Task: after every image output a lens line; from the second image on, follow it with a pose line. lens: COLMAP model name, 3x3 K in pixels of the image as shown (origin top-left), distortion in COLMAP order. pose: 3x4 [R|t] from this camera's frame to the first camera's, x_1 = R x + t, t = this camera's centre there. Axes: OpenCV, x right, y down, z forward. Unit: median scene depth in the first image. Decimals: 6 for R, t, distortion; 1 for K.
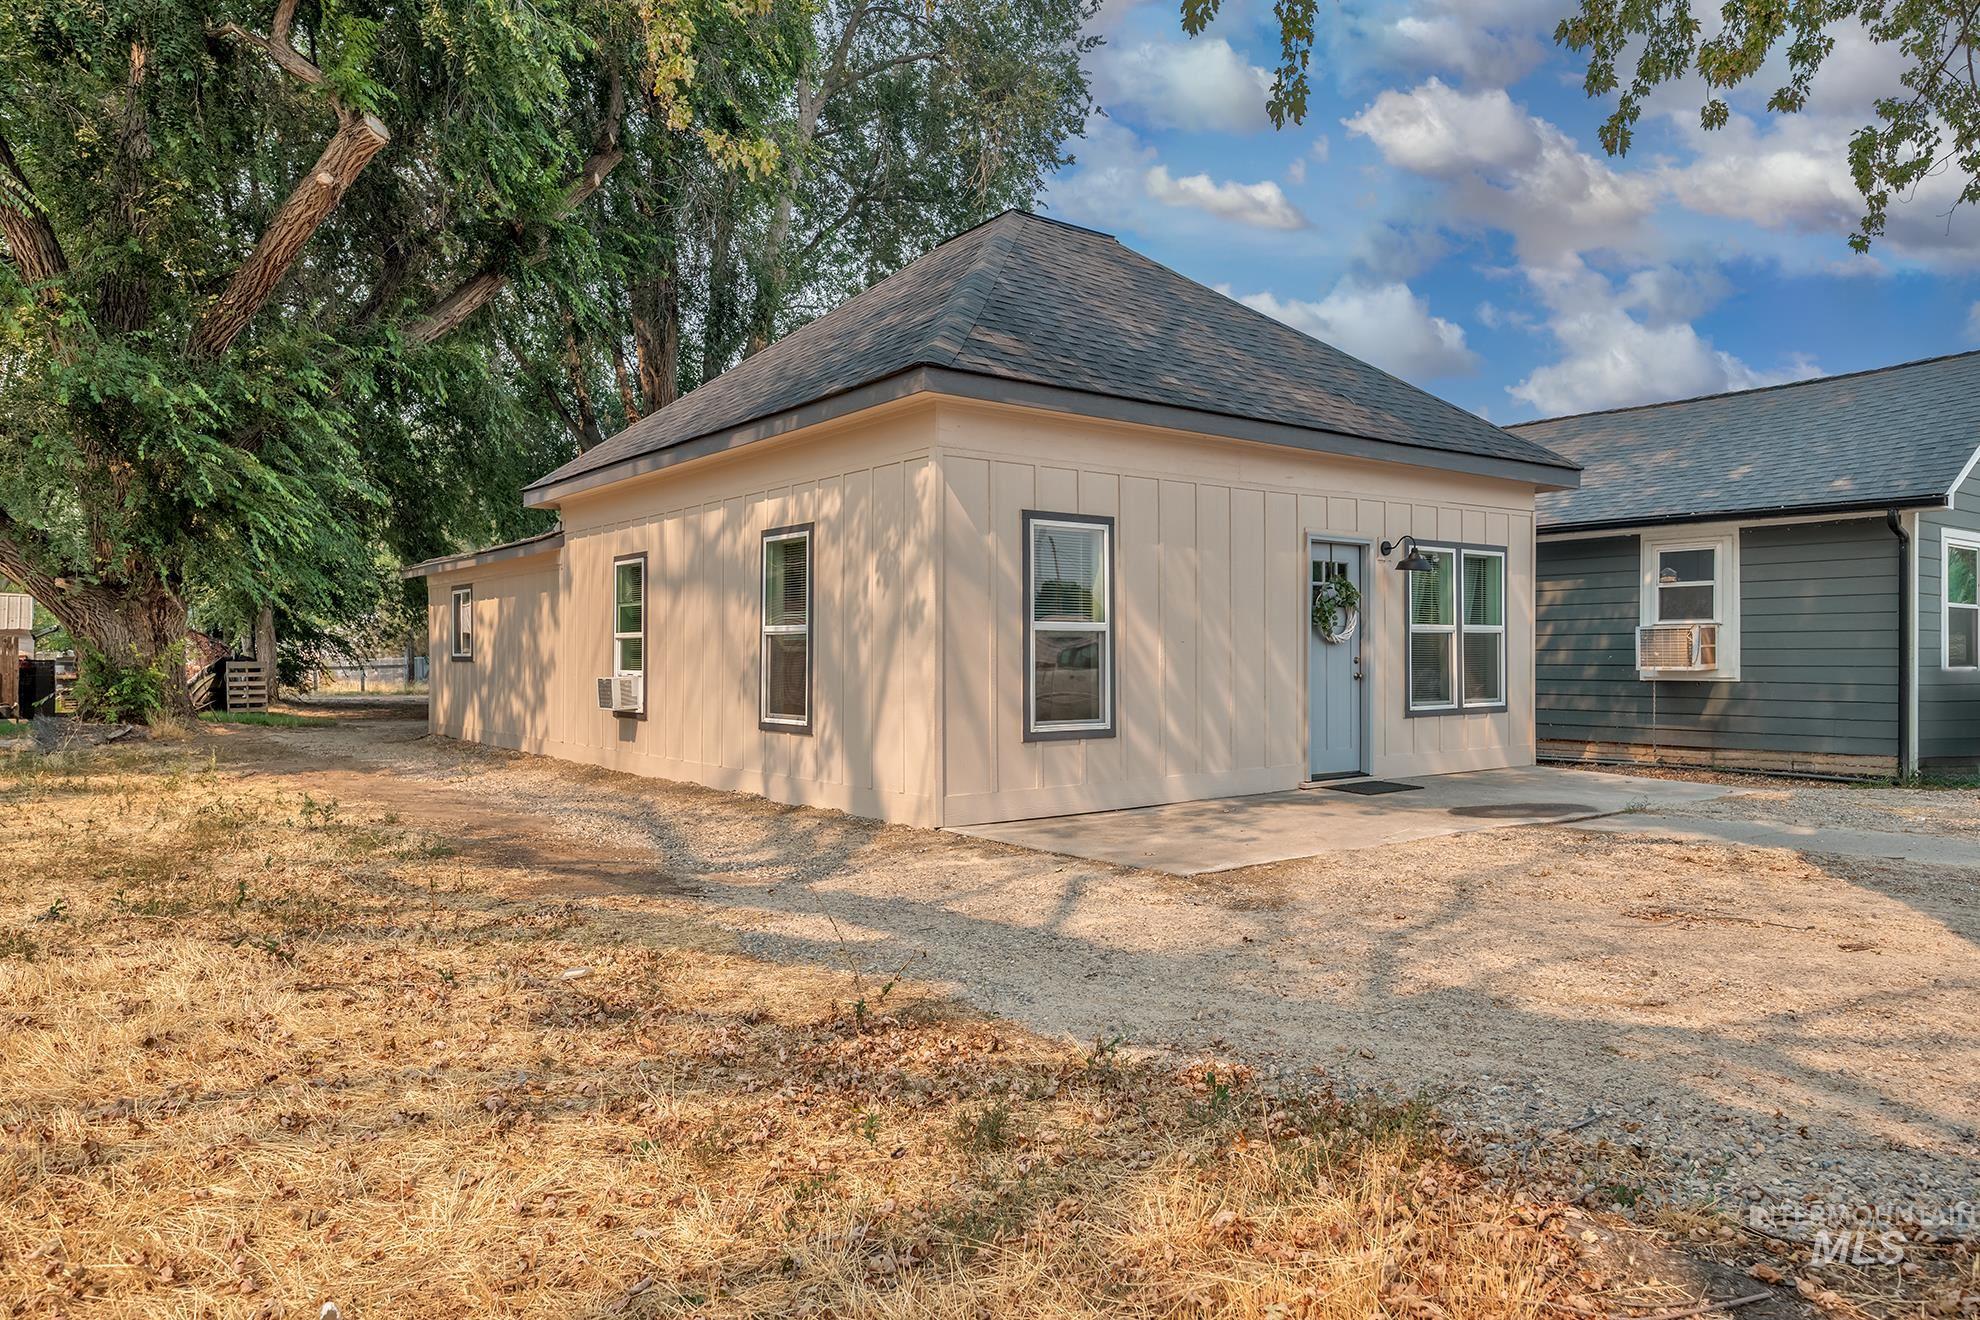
lens RADIAL K [[1272.3, 0, 986.0], [0, 1272.3, 660.0], [0, 0, 1]] dist [0.007284, -0.002436]
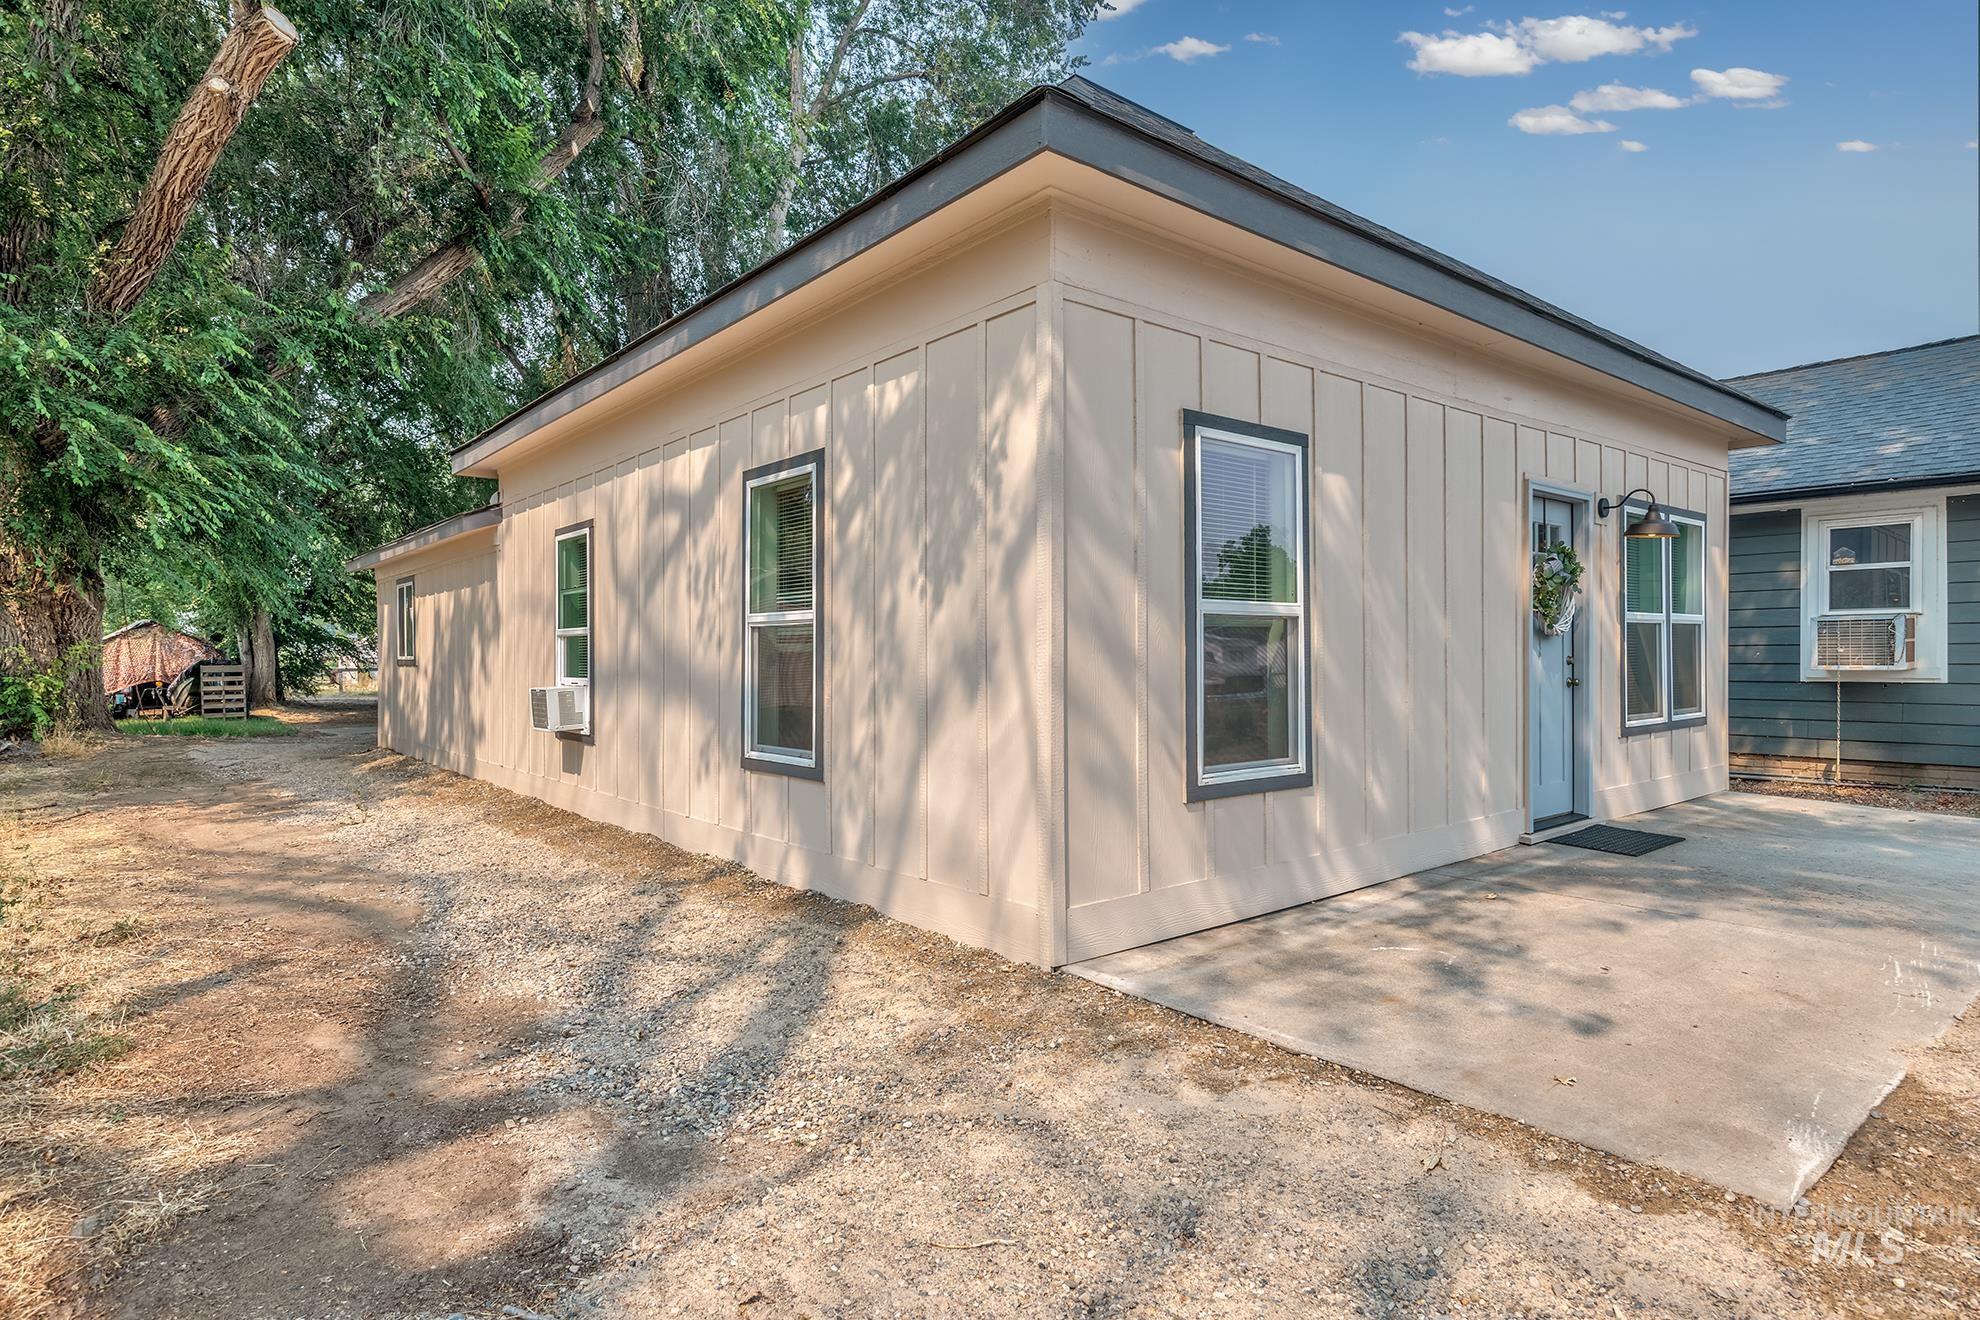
lens RADIAL K [[1067.1, 0, 998.0], [0, 1067.1, 655.8], [0, 0, 1]] dist [0.009443, 0.000668]
pose [[0.999007, -0.004821, 0.044284, -0.051569], [0.004955, 0.999983, -0.002924, -0.001728], [-0.044269, 0.003140, 0.999015, 0.327291]]
